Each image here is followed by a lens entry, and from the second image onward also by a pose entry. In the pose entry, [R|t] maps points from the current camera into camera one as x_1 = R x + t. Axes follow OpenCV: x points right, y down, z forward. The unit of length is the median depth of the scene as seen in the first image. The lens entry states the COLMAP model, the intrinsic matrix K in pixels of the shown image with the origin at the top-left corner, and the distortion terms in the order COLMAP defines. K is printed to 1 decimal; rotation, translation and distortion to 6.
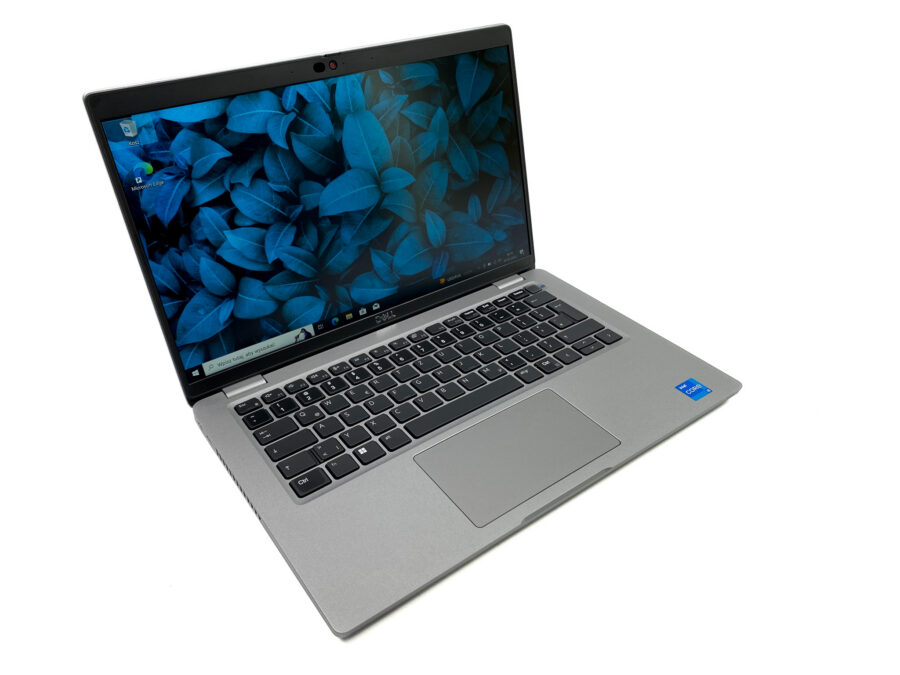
lens RADIAL K [[684.5, 0, 450.0], [0, 684.5, 337.5], [0, 0, 1]] dist [0.057007, -0.130135]
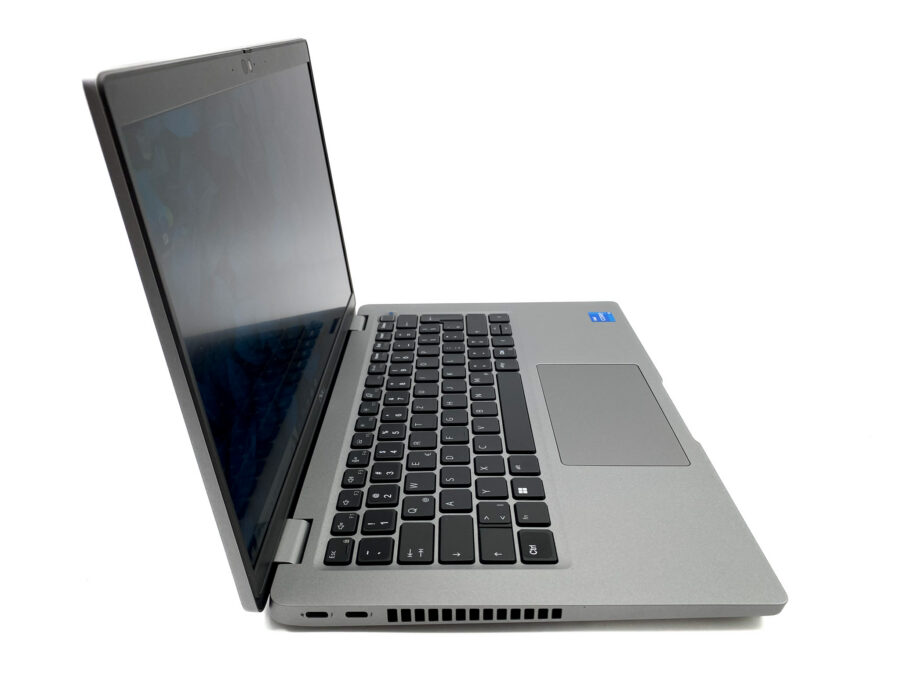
lens RADIAL K [[684.5, 0, 450.0], [0, 684.5, 337.5], [0, 0, 1]] dist [0.057007, -0.130135]
pose [[0.590813, -0.342644, 0.730434, -0.625648], [0.456961, 0.888241, 0.047057, -0.064034], [-0.664925, 0.305979, 0.681360, 0.398536]]
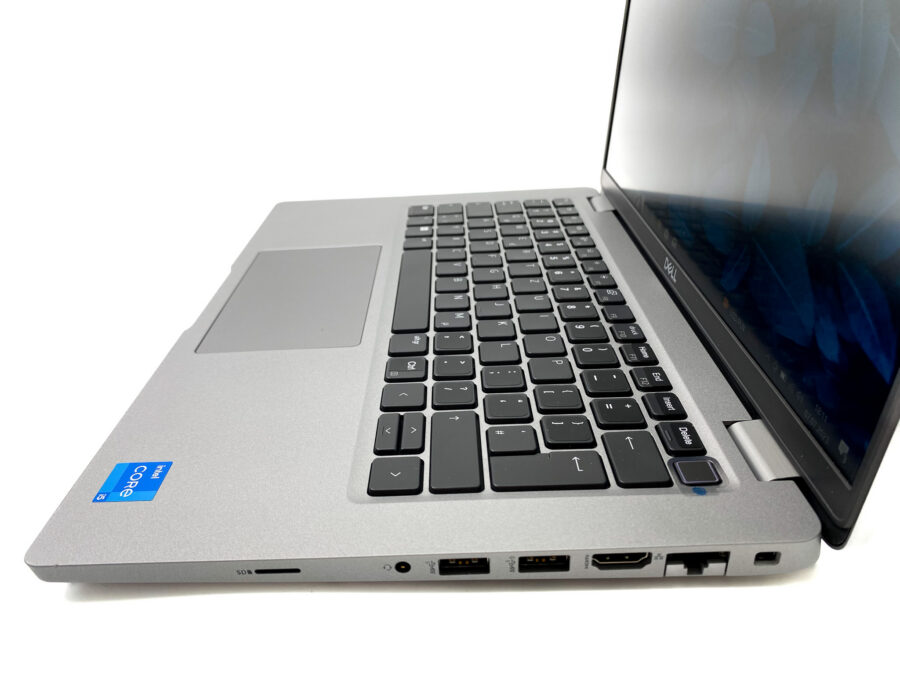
lens RADIAL K [[695.3, 0, 450.0], [0, 695.3, 337.5], [0, 0, 1]] dist [0.044420, -0.119647]
pose [[-0.583329, 0.417602, -0.696661, 0.503061], [-0.412905, 0.586150, 0.697092, -0.371339], [0.699455, 0.694289, -0.169488, 1.138622]]
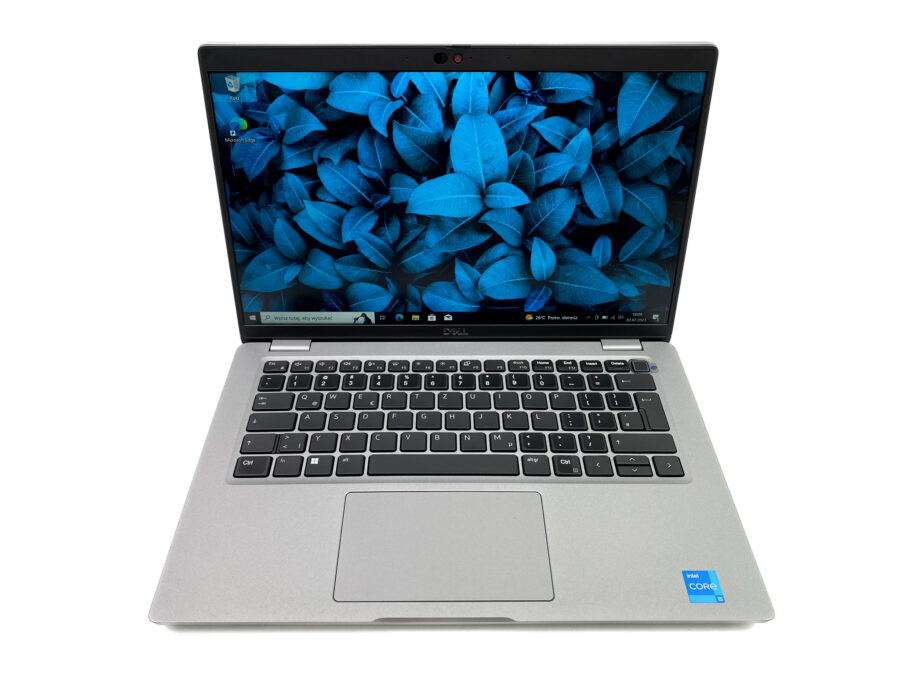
lens RADIAL K [[684.5, 0, 450.0], [0, 684.5, 337.5], [0, 0, 1]] dist [0.057007, -0.130135]
pose [[0.812148, 0.397777, -0.426836, 0.338486], [-0.342875, 0.917304, 0.202460, -0.234984], [0.472072, -0.018076, 0.881375, 0.197495]]
